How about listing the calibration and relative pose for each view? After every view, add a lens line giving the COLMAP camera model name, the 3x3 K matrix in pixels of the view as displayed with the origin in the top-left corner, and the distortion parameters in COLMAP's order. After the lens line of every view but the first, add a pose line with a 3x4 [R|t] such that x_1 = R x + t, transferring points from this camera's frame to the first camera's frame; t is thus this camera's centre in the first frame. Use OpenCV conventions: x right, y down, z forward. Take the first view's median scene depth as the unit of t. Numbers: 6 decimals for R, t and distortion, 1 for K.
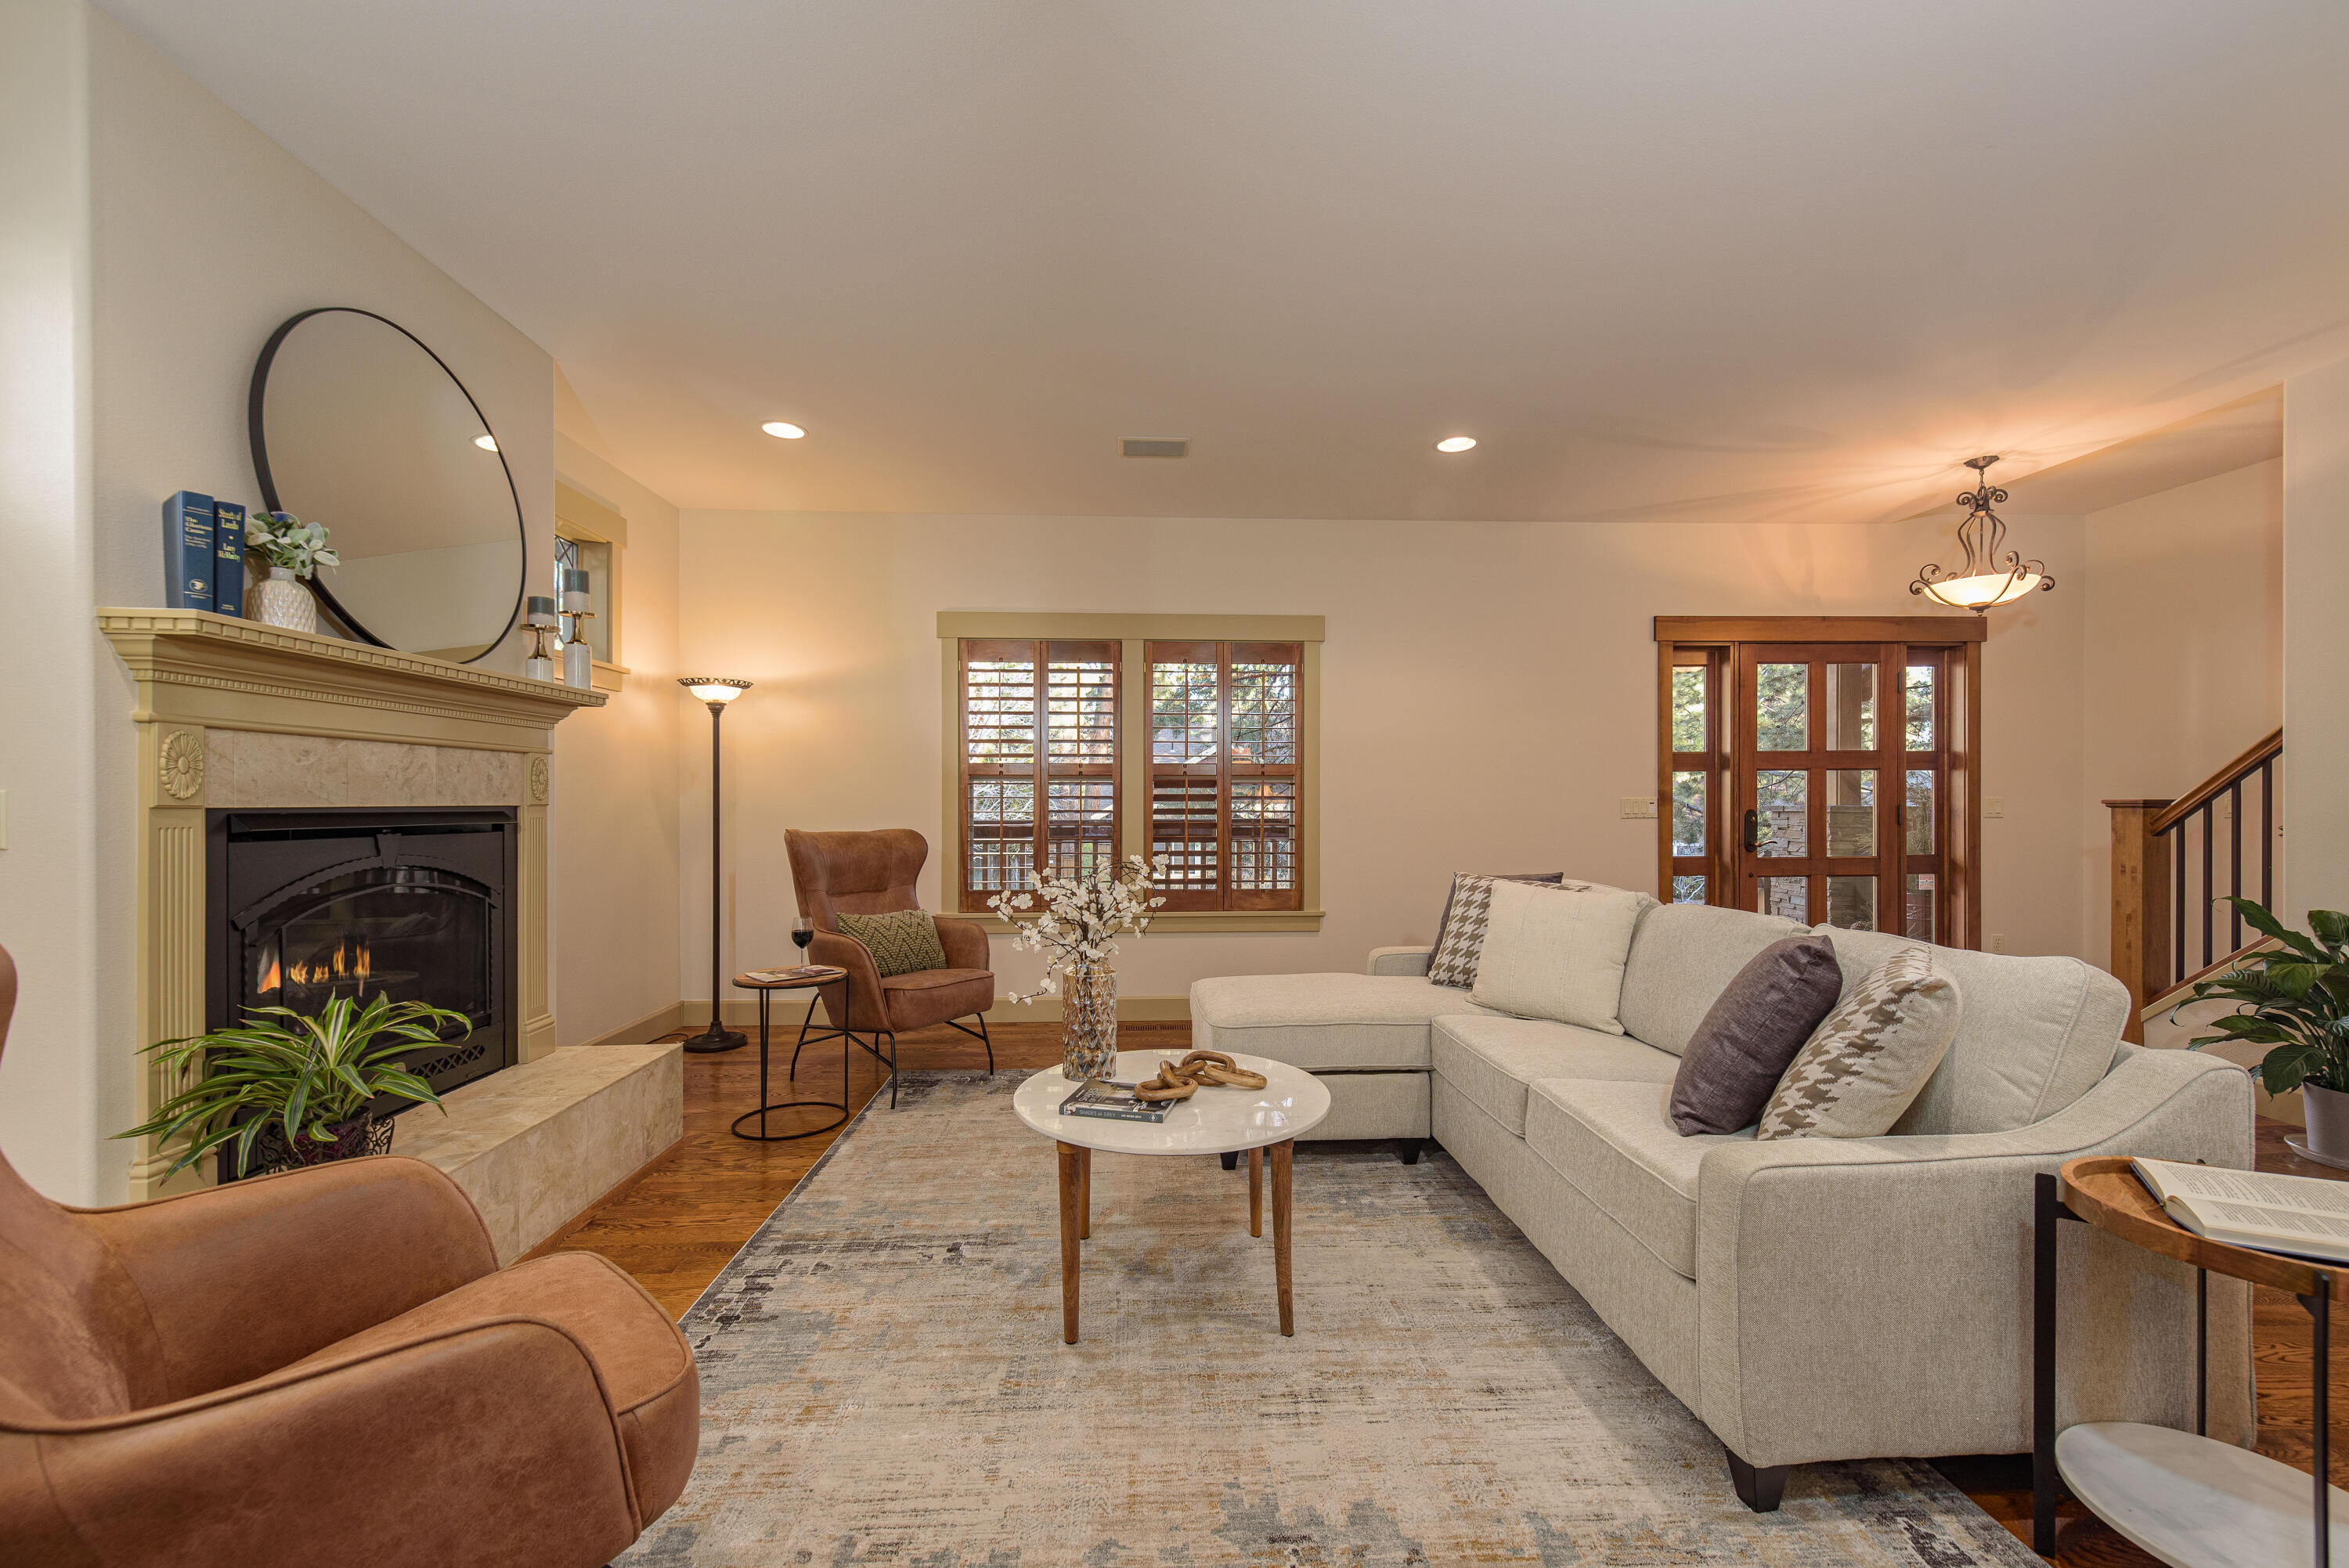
lens RADIAL K [[953.4, 0, 1113.5], [0, 953.4, 794.8], [0, 0, 1]] dist [0.009939, -0.002722]
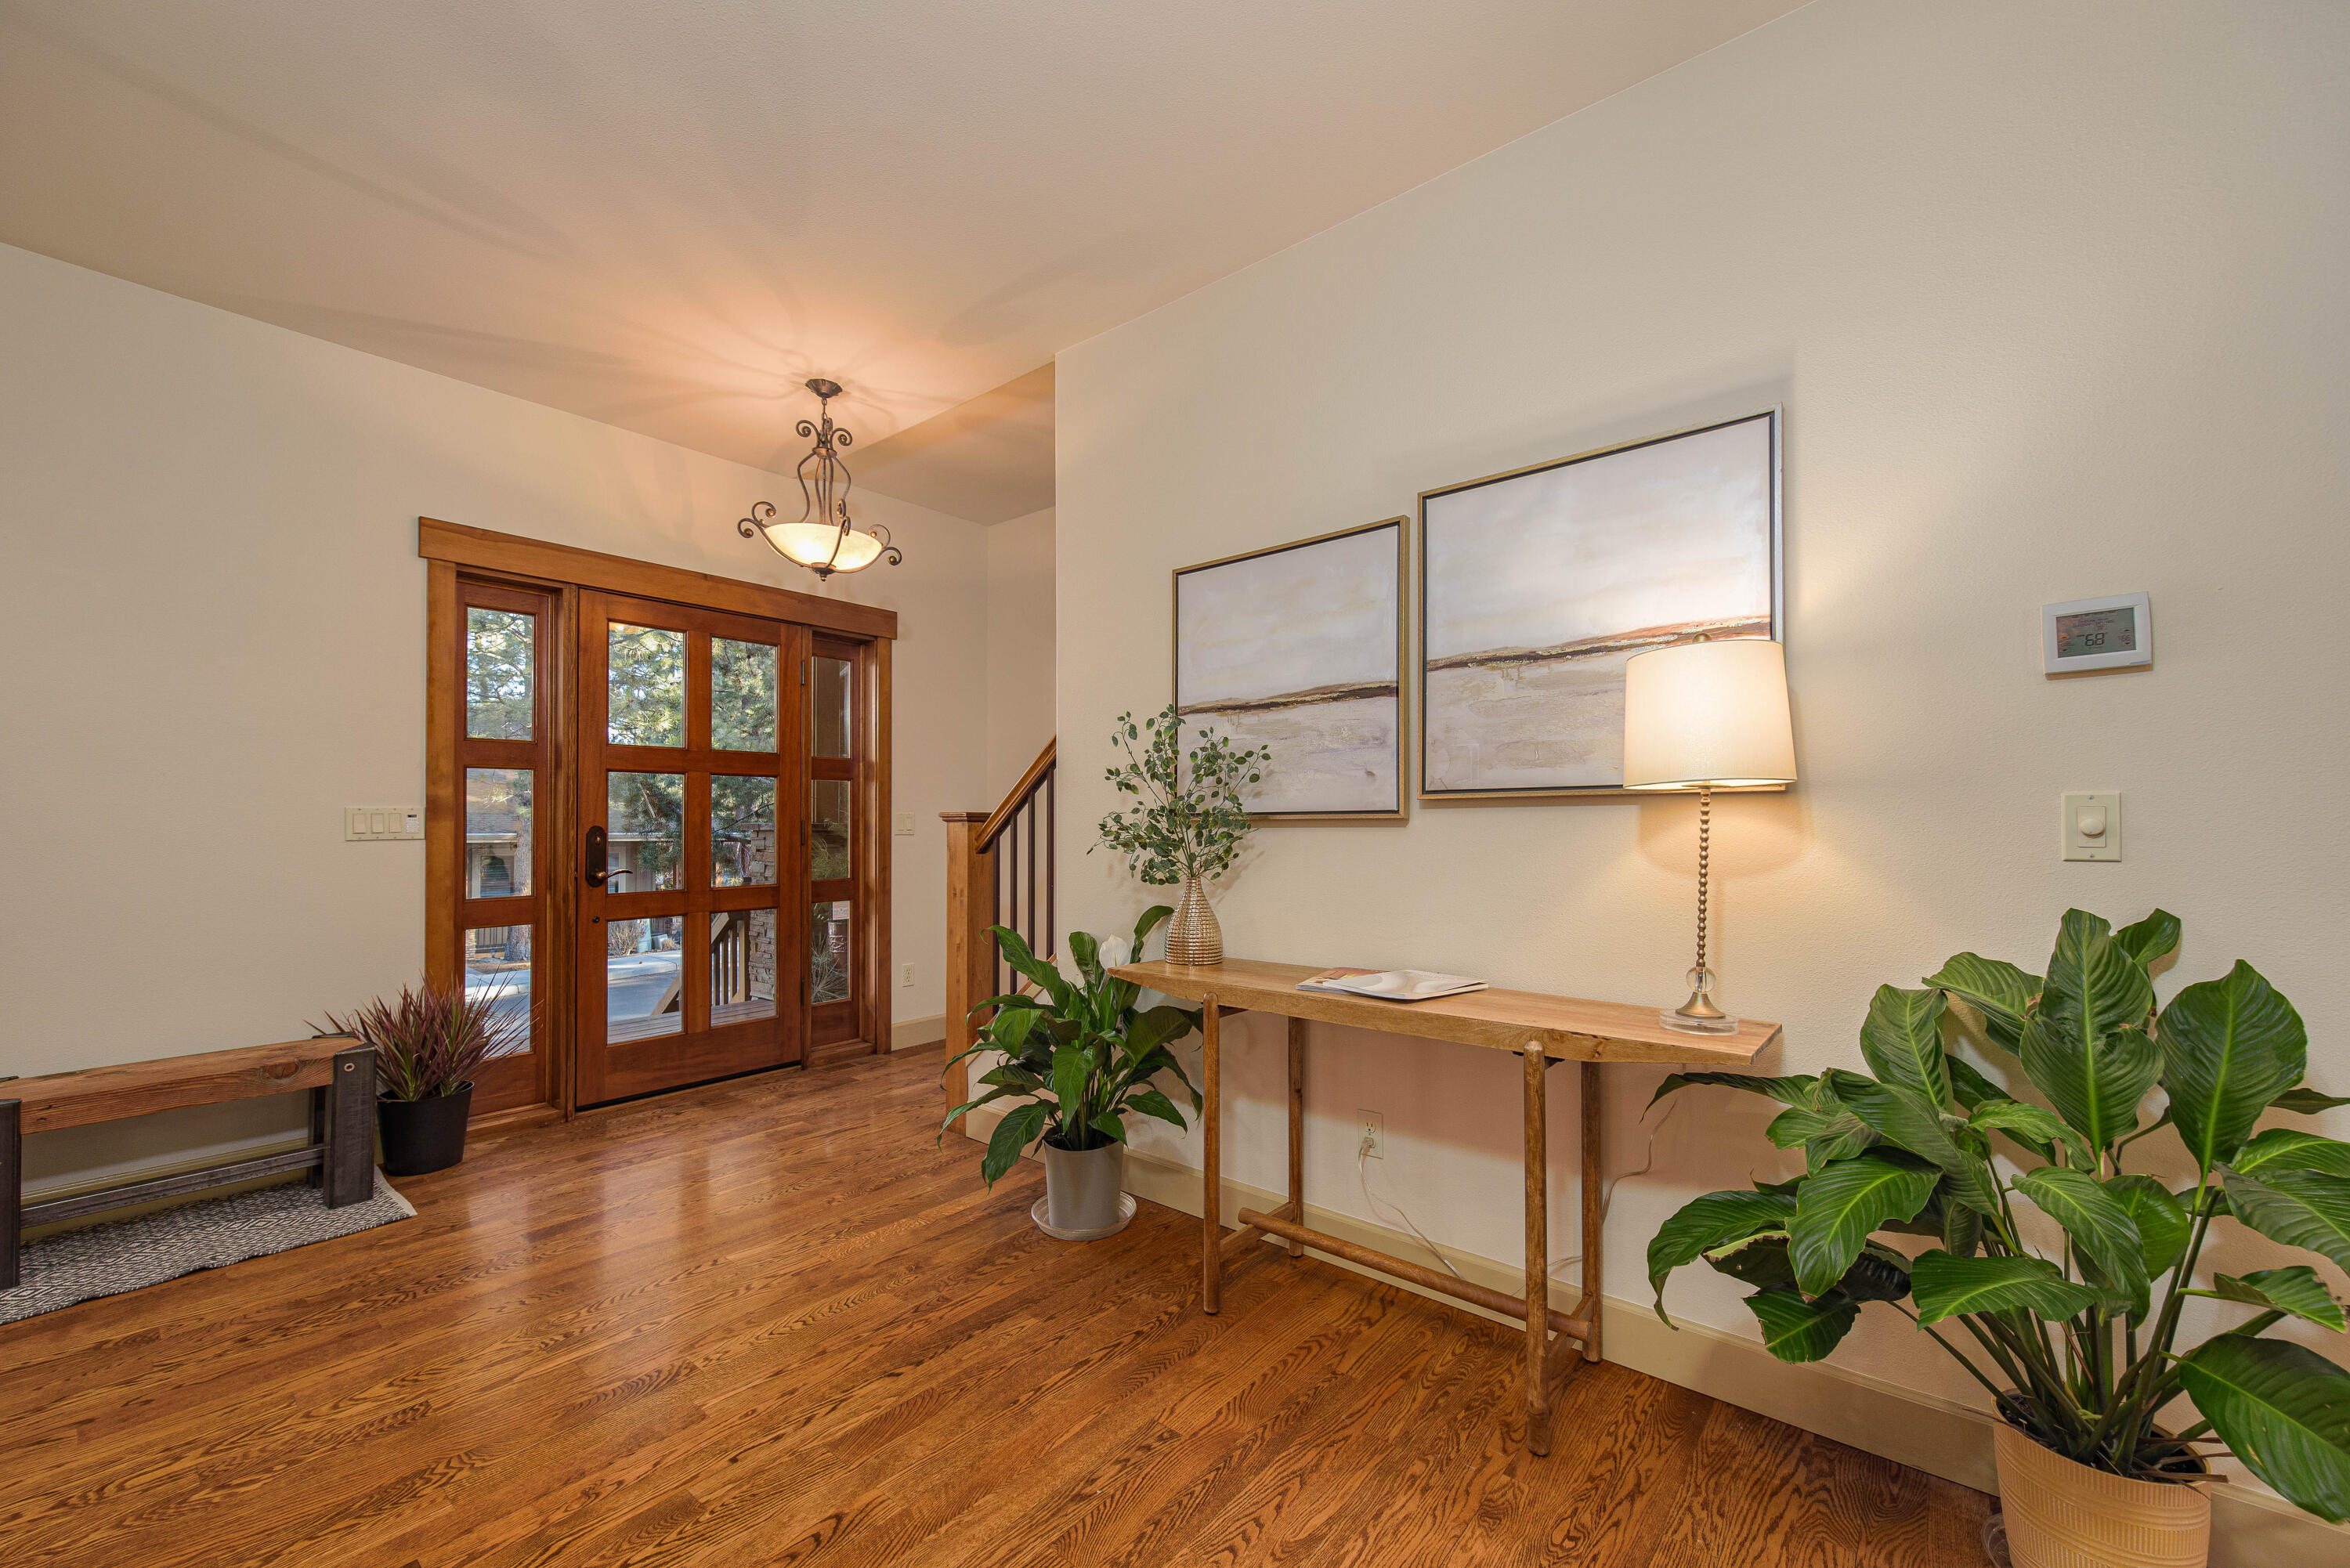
lens RADIAL K [[953.8, 0, 1181.4], [0, 953.8, 808.9], [0, 0, 1]] dist [0.009939, -0.002722]
pose [[0.664341, 0.014486, 0.747289, 0.454269], [-0.009532, 0.999895, -0.010909, 0.006345], [-0.747369, 0.000124, 0.664409, 0.223889]]
